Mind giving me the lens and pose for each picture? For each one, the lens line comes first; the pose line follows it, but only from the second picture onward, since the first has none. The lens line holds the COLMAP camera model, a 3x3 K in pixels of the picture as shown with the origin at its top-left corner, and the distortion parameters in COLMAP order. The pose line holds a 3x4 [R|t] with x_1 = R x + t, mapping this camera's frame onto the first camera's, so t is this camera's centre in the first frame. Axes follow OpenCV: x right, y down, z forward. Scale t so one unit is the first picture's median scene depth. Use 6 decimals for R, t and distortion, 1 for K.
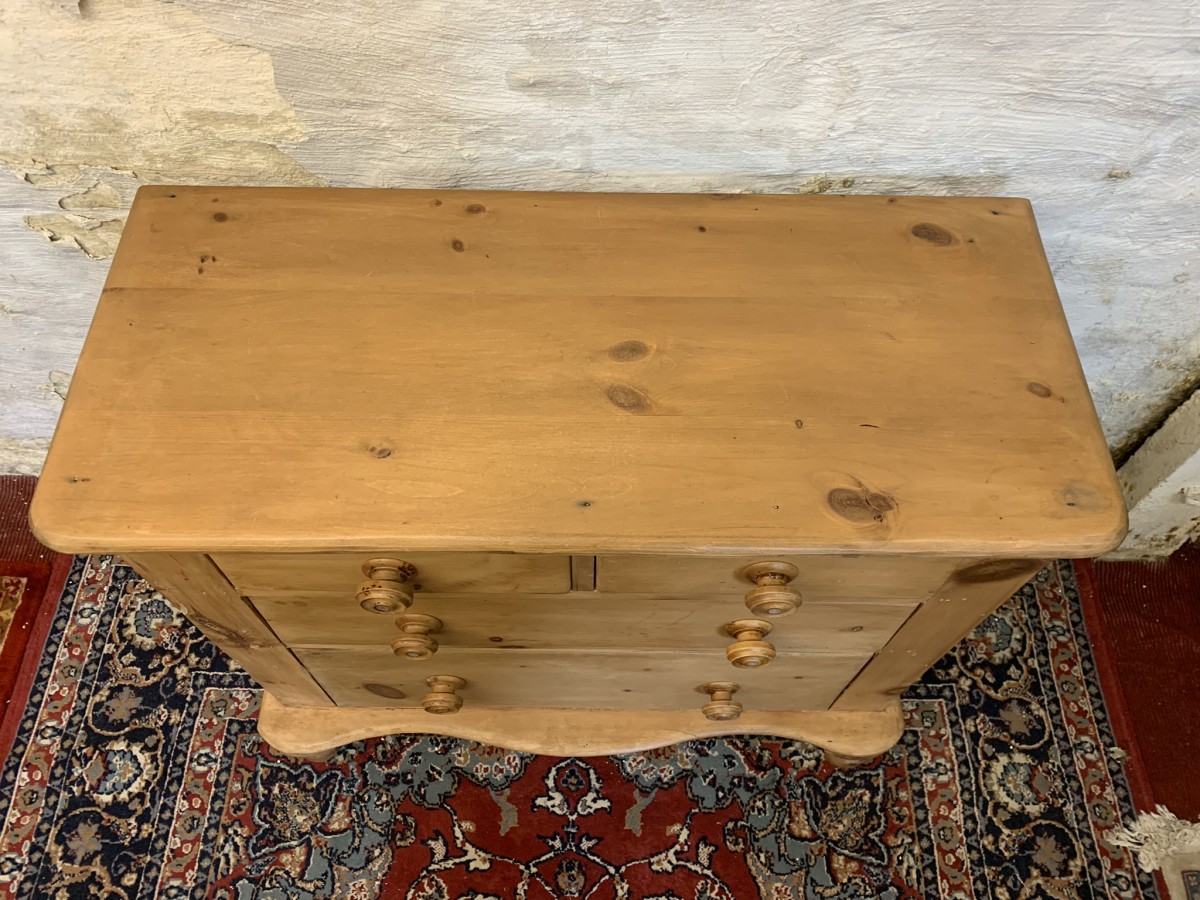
lens RADIAL K [[920.0, 0, 608.8], [0, 920.0, 451.4], [0, 0, 1]] dist [0.009905, -0.004752]
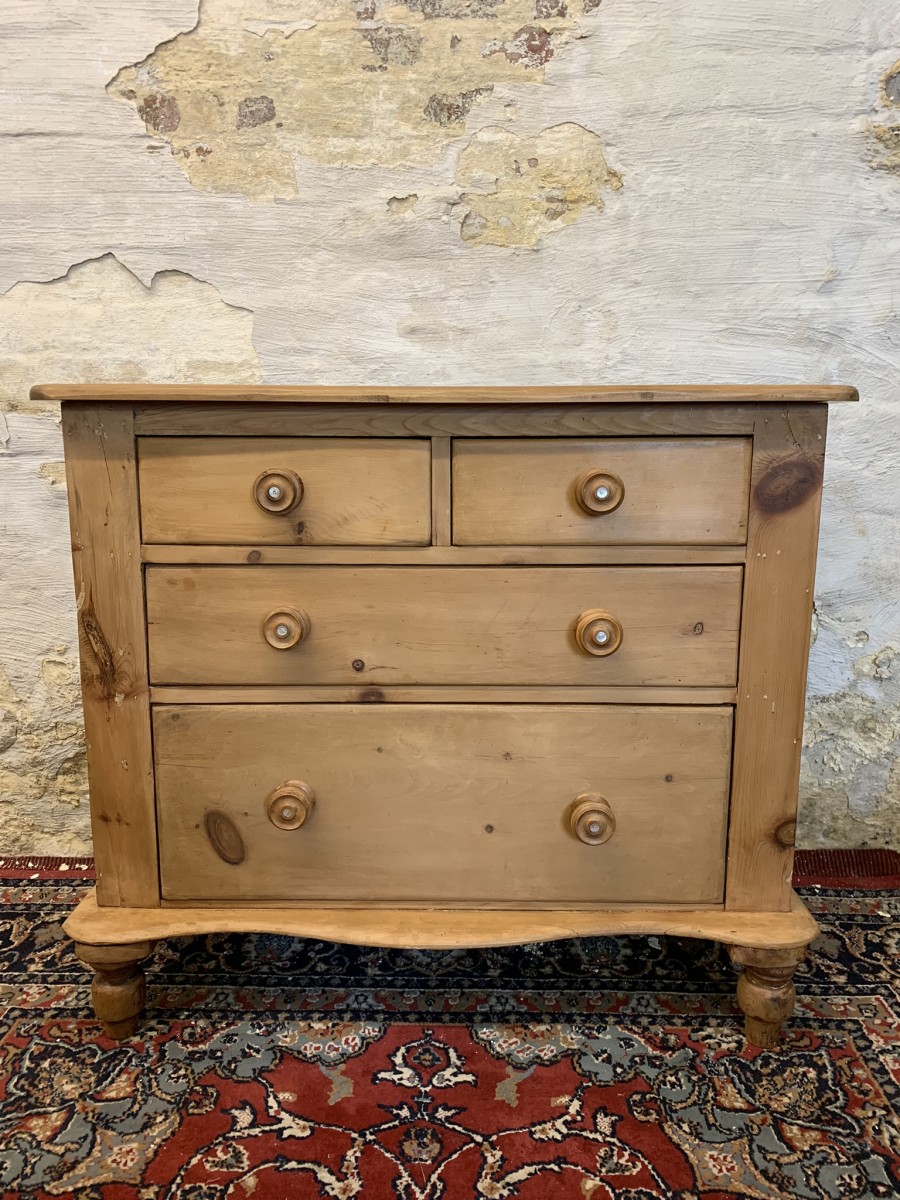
lens RADIAL K [[920.0, 0, 456.8], [0, 920.0, 592.7], [0, 0, 1]] dist [0.009905, -0.004752]
pose [[0.999777, -0.017735, -0.011488, 0.002202], [0.002795, 0.649857, -0.760051, 0.711693], [0.020945, 0.759850, 0.649761, 0.200573]]
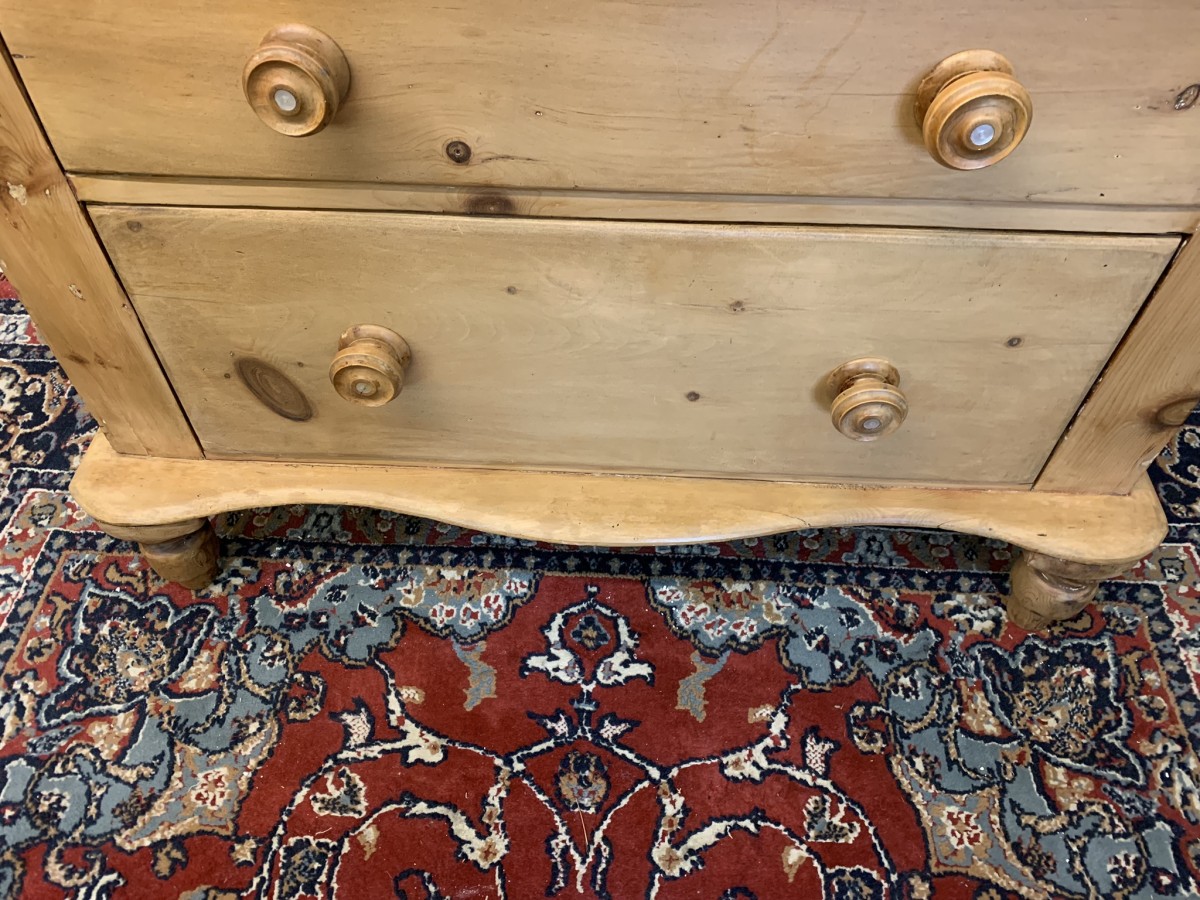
lens RADIAL K [[920.0, 0, 590.5], [0, 920.0, 435.0], [0, 0, 1]] dist [0.009905, -0.004752]
pose [[0.998945, 0.023156, -0.039664, -0.018281], [-0.029574, 0.985043, -0.169751, 0.339210], [0.035140, 0.170745, 0.984688, 0.392186]]
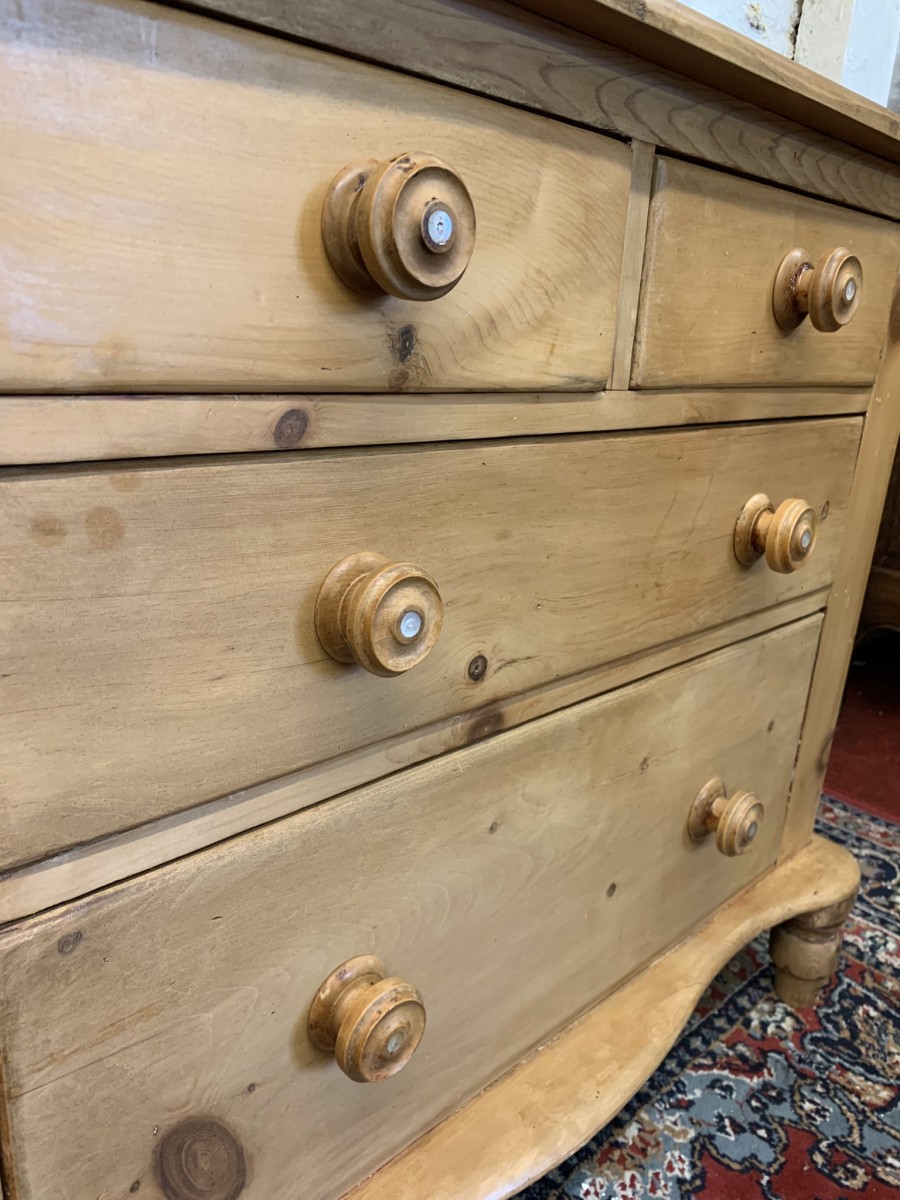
lens RADIAL K [[920.0, 0, 460.8], [0, 920.0, 611.9], [0, 0, 1]] dist [0.009905, -0.004752]
pose [[0.707993, -0.189720, 0.680259, -0.332259], [0.582253, 0.701921, -0.410229, 0.280032], [-0.399660, 0.686522, 0.607420, 0.531070]]
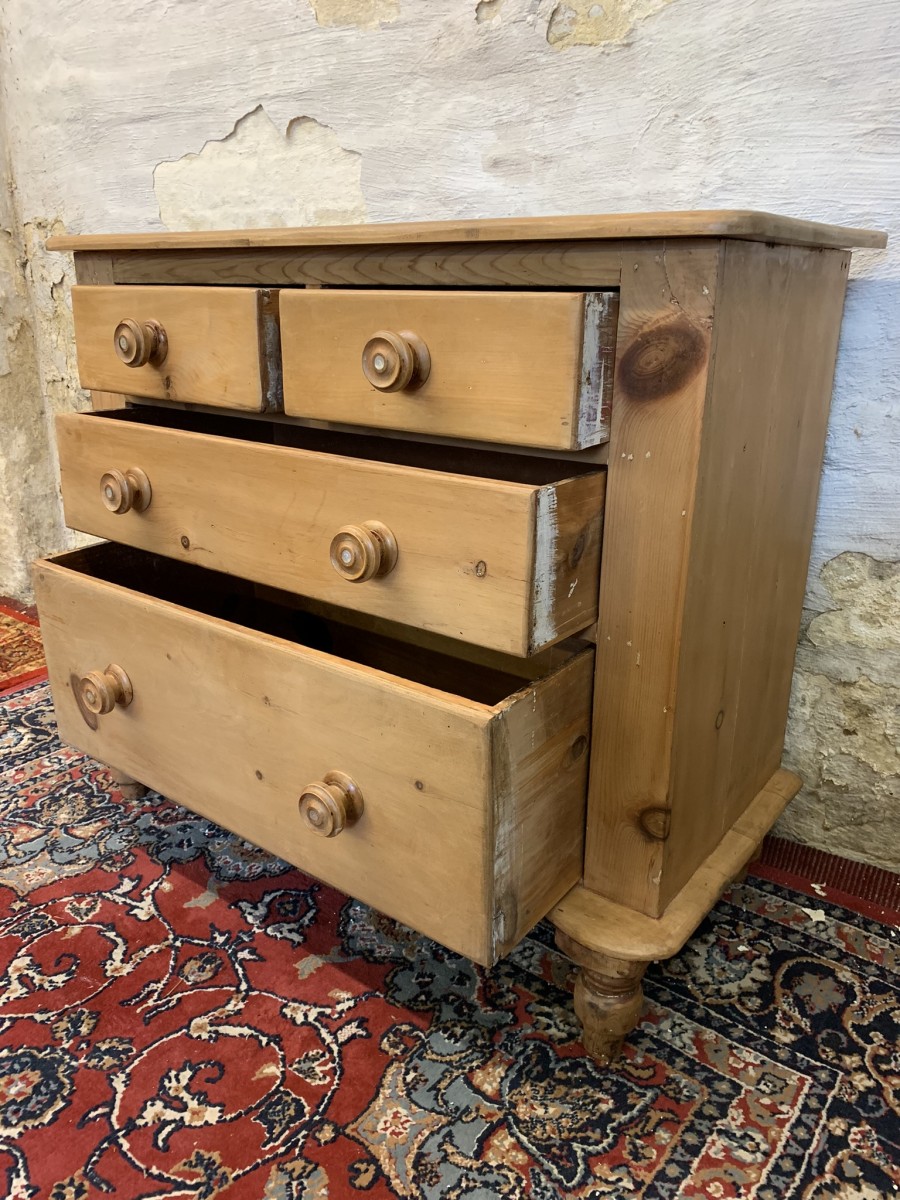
lens RADIAL K [[920.0, 0, 447.2], [0, 920.0, 595.9], [0, 0, 1]] dist [0.009905, -0.004752]
pose [[0.799284, 0.179175, -0.573621, 0.499723], [-0.513833, 0.698753, -0.497714, 0.510068], [0.311642, 0.692561, 0.650568, 0.335582]]
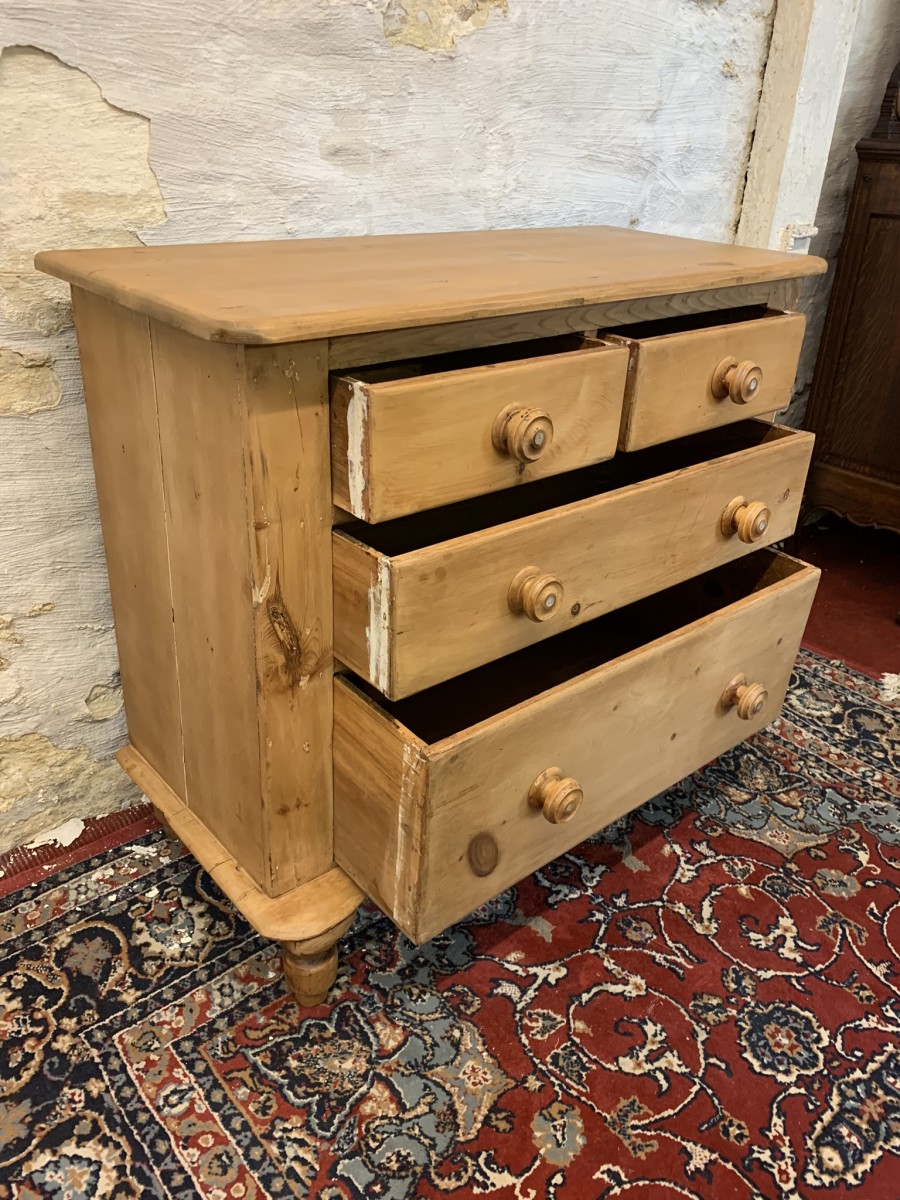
lens RADIAL K [[920.0, 0, 456.3], [0, 920.0, 597.1], [0, 0, 1]] dist [0.009905, -0.004752]
pose [[0.750614, -0.292767, 0.592339, -0.595792], [0.554586, 0.766487, -0.323933, 0.397761], [-0.359183, 0.571652, 0.737700, 0.209561]]
